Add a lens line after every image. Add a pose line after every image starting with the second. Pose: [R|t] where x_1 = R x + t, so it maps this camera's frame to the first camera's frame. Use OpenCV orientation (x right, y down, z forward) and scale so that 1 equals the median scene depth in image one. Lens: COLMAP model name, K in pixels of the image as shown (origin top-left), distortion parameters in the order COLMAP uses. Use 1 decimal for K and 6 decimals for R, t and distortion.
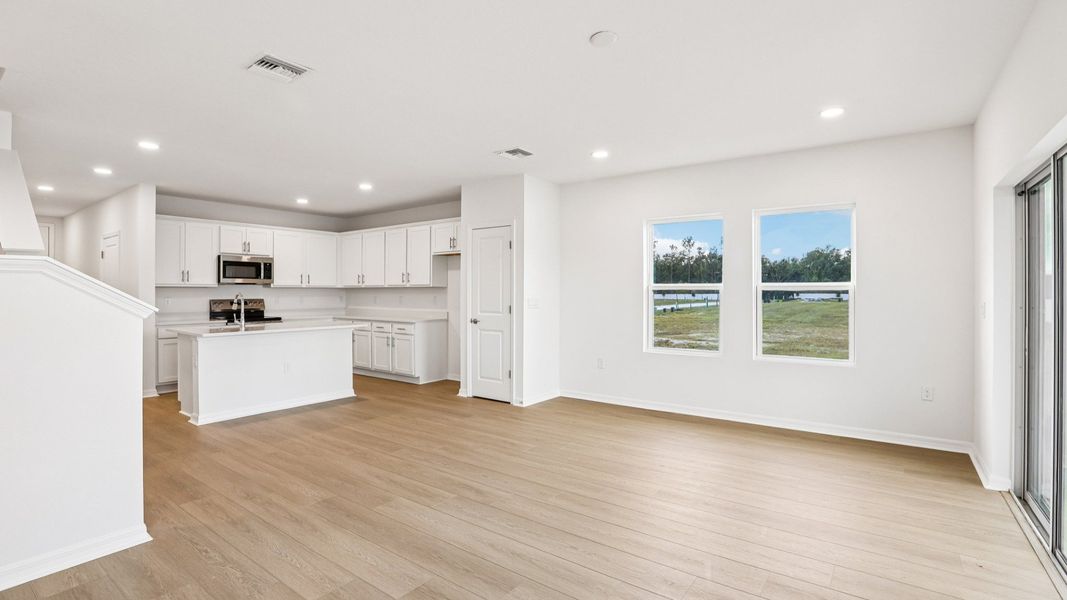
lens RADIAL K [[495.8, 0, 531.0], [0, 495.8, 297.2], [0, 0, 1]] dist [-0.031464, 0.010226]
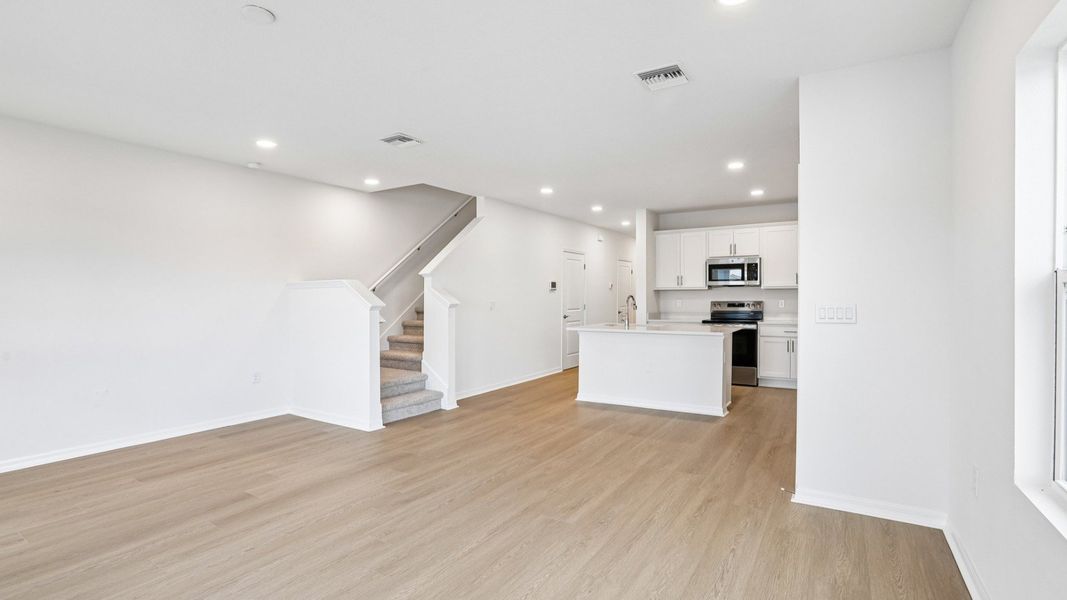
lens RADIAL K [[495.8, 0, 533.7], [0, 495.8, 300.6], [0, 0, 1]] dist [-0.031464, 0.010226]
pose [[0.086584, 0.011239, -0.996181, 0.398206], [-0.006618, 0.999921, 0.010706, -0.005585], [0.996223, 0.005666, 0.086651, 0.526898]]
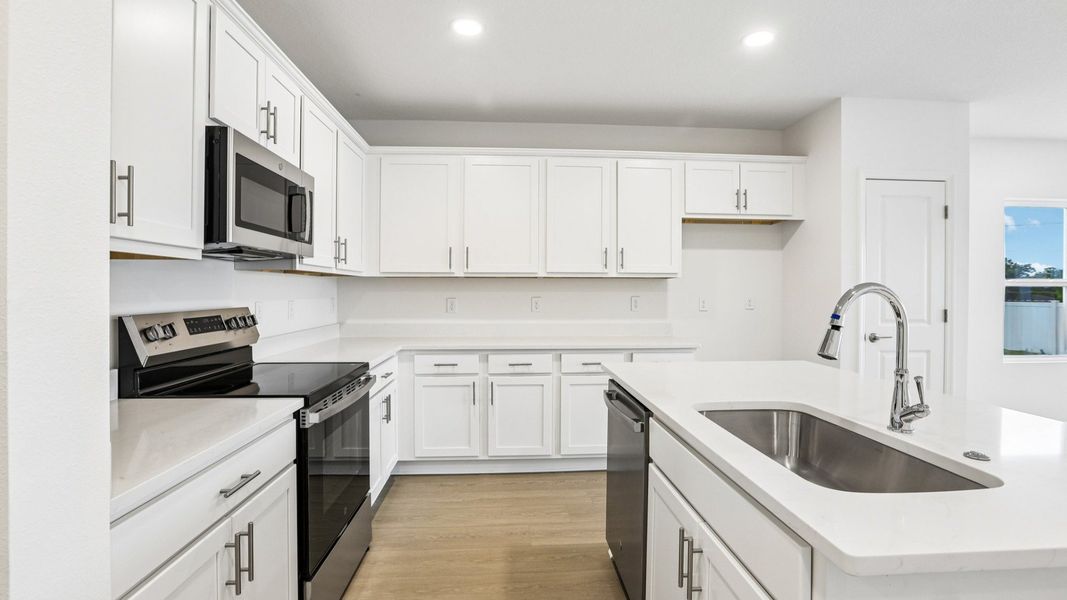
lens RADIAL K [[488.9, 0, 537.2], [0, 488.9, 297.8], [0, 0, 1]] dist [-0.033802, 0.001746]
pose [[0.750443, -0.007440, 0.660894, -0.670555], [0.005768, 0.999972, 0.004707, -0.002822], [-0.660910, 0.000280, 0.750465, 0.722064]]
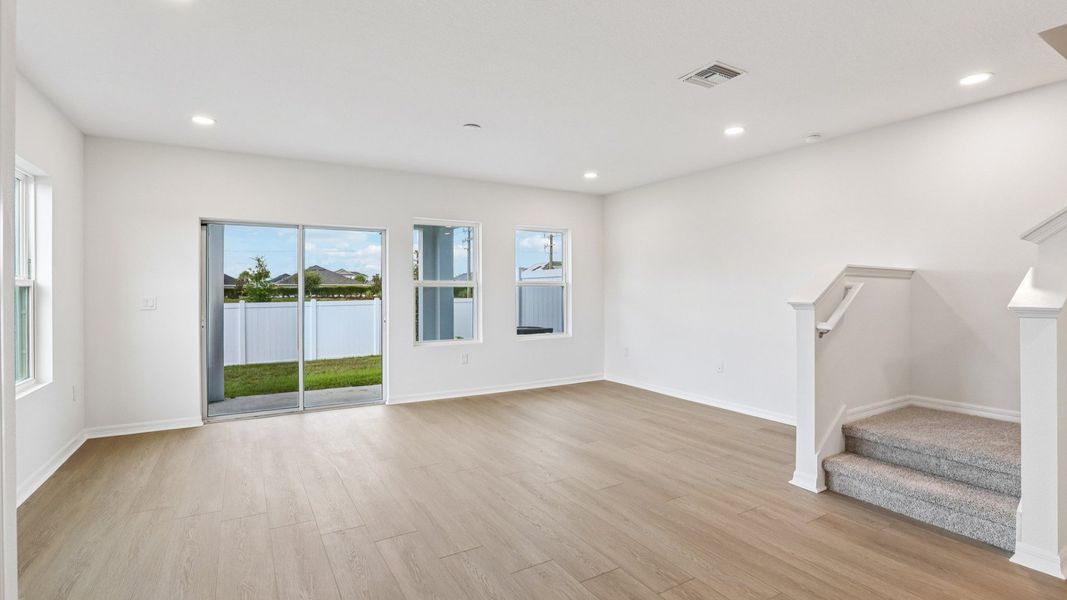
lens RADIAL K [[495.8, 0, 528.8], [0, 495.8, 290.7], [0, 0, 1]] dist [-0.031464, 0.010226]
pose [[-0.925219, 0.001541, 0.379430, -0.230016], [0.006595, 0.999906, 0.012018, -0.008703], [-0.379376, 0.013622, -0.925142, 0.881634]]
